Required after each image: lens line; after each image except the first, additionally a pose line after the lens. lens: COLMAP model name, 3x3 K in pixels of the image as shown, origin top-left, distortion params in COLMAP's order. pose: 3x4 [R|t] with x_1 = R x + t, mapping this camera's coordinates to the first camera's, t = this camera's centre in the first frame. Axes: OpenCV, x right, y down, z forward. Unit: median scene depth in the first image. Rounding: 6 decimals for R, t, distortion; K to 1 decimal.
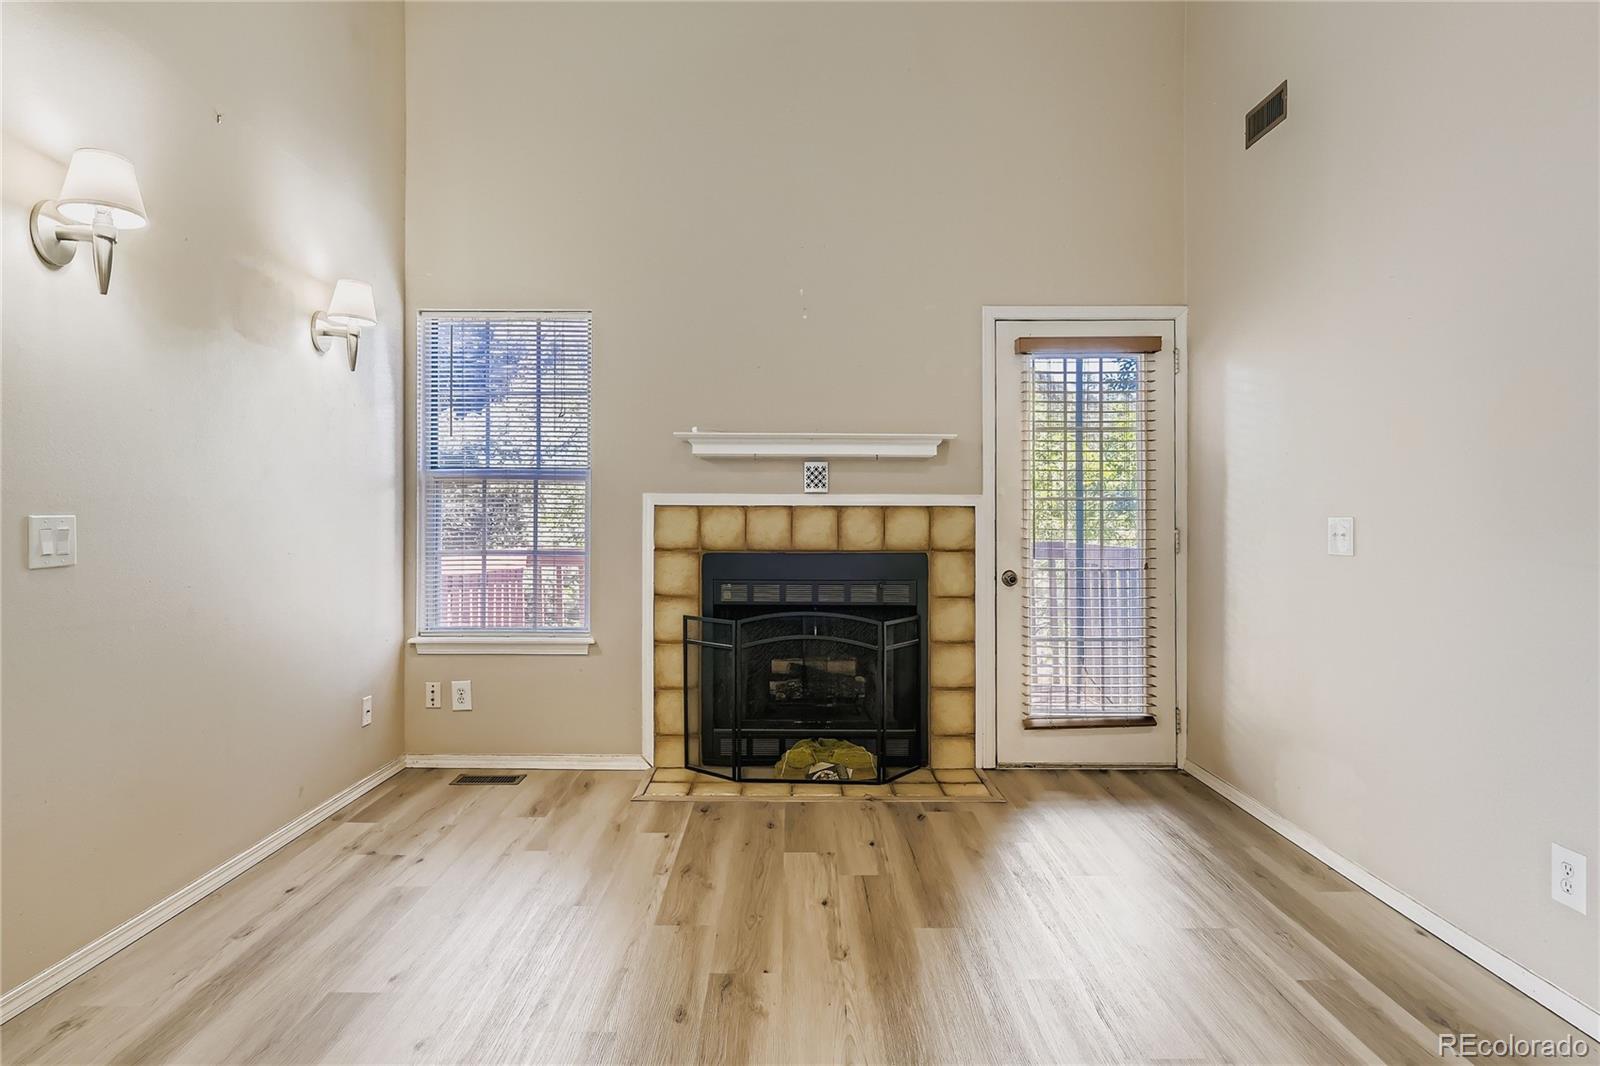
lens RADIAL K [[878.7, 0, 803.2], [0, 878.7, 523.4], [0, 0, 1]] dist [-0.004836, -0.001610]
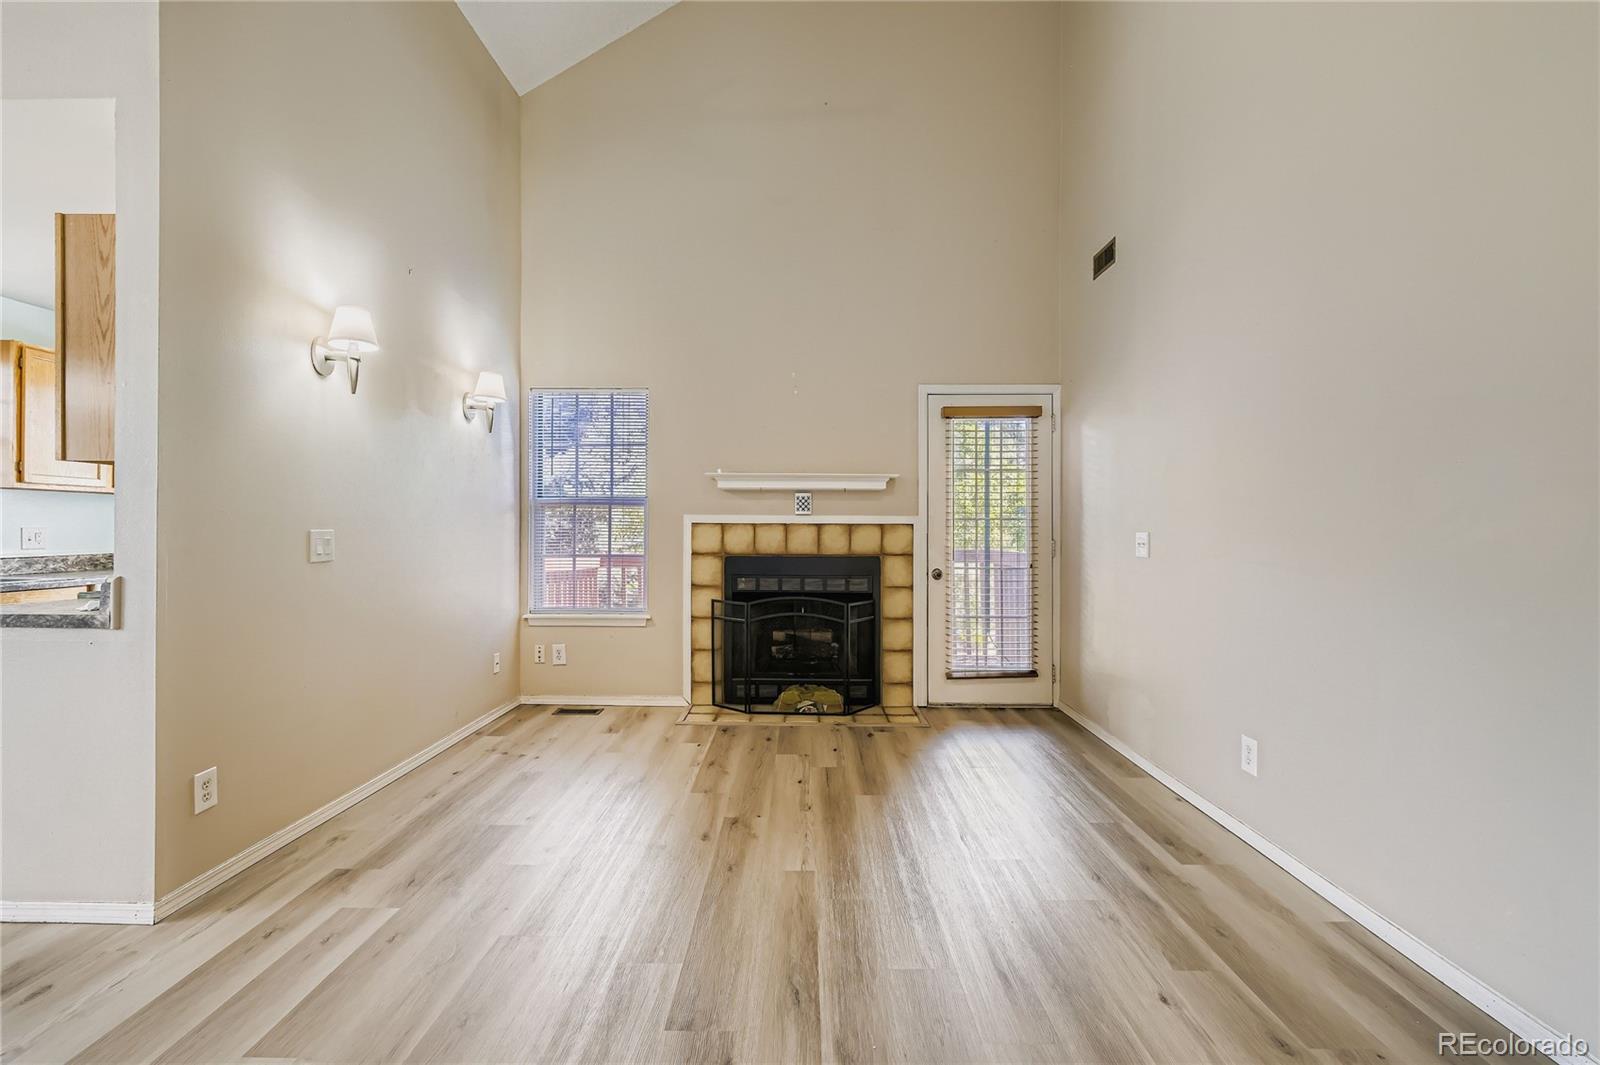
lens RADIAL K [[709.0, 0, 797.2], [0, 709.0, 526.5], [0, 0, 1]] dist [0.001708, -0.000133]
pose [[0.999754, 0.000375, -0.022176, 0.031424], [-0.000628, 0.999935, -0.011404, -0.002136], [0.022171, 0.011415, 0.999689, -0.168771]]
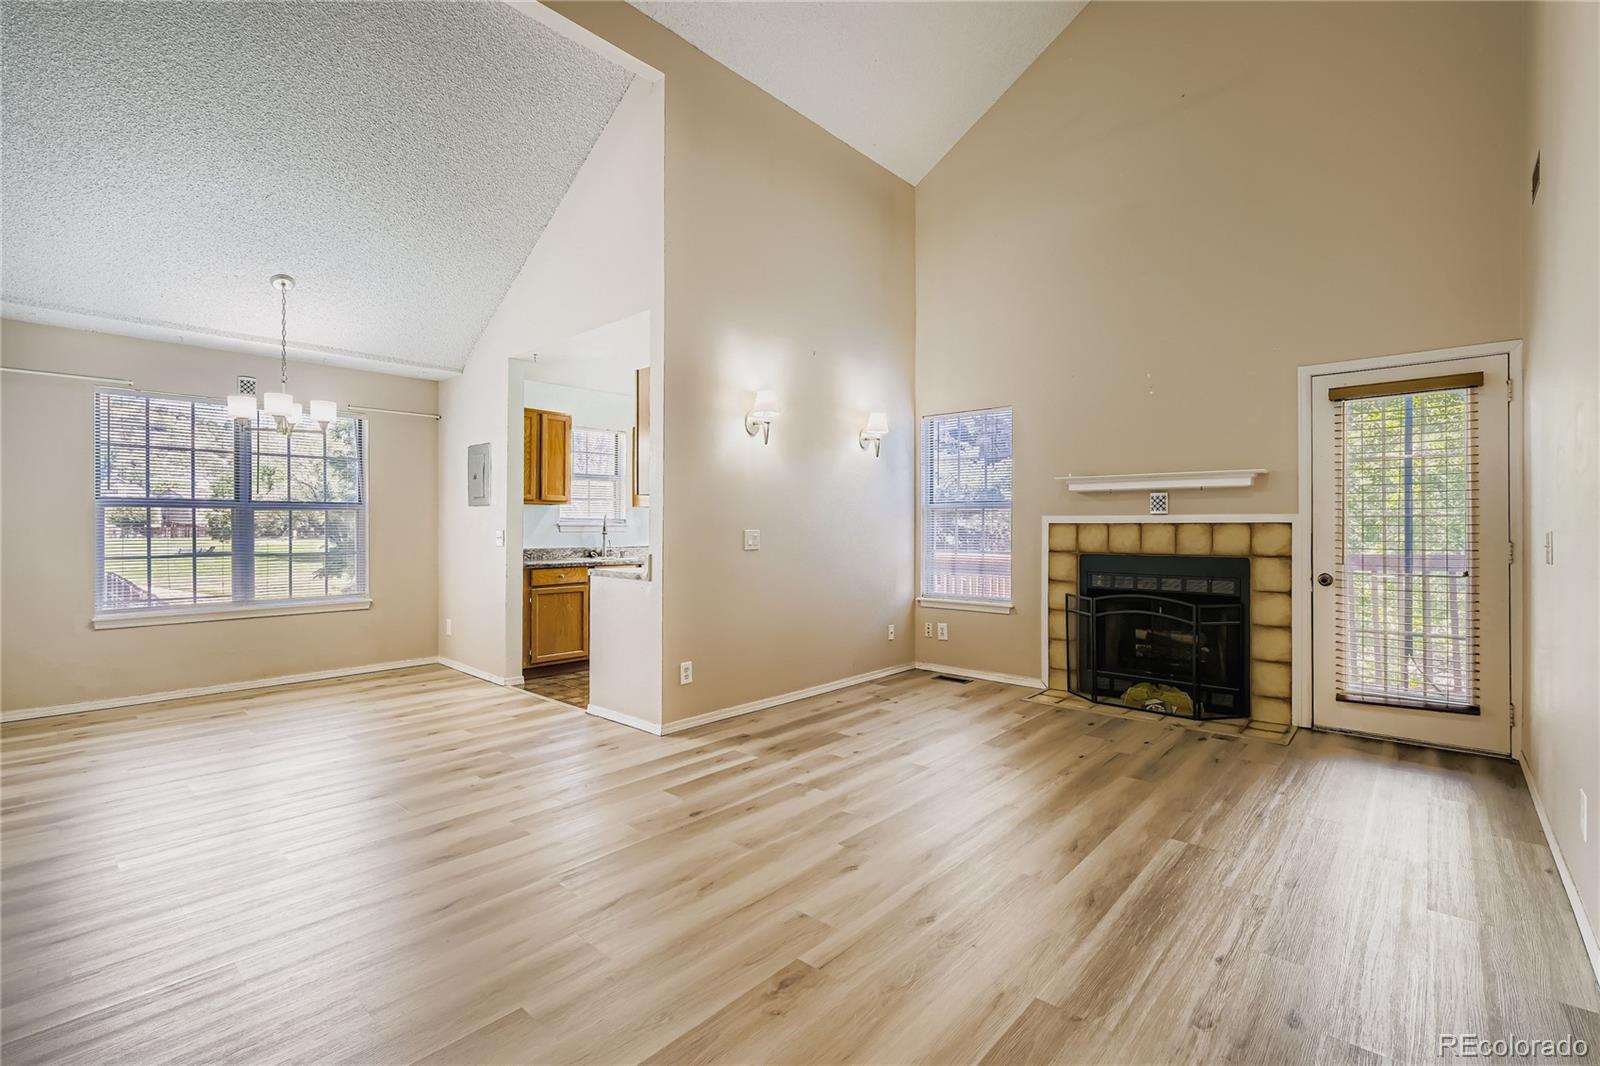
lens RADIAL K [[714.4, 0, 792.7], [0, 714.4, 520.3], [0, 0, 1]] dist [-0.002475, -0.000600]
pose [[0.737489, -0.010263, -0.675281, 0.369335], [-0.003398, 0.999815, -0.018906, -0.000650], [0.675350, 0.016237, 0.737318, -0.276531]]
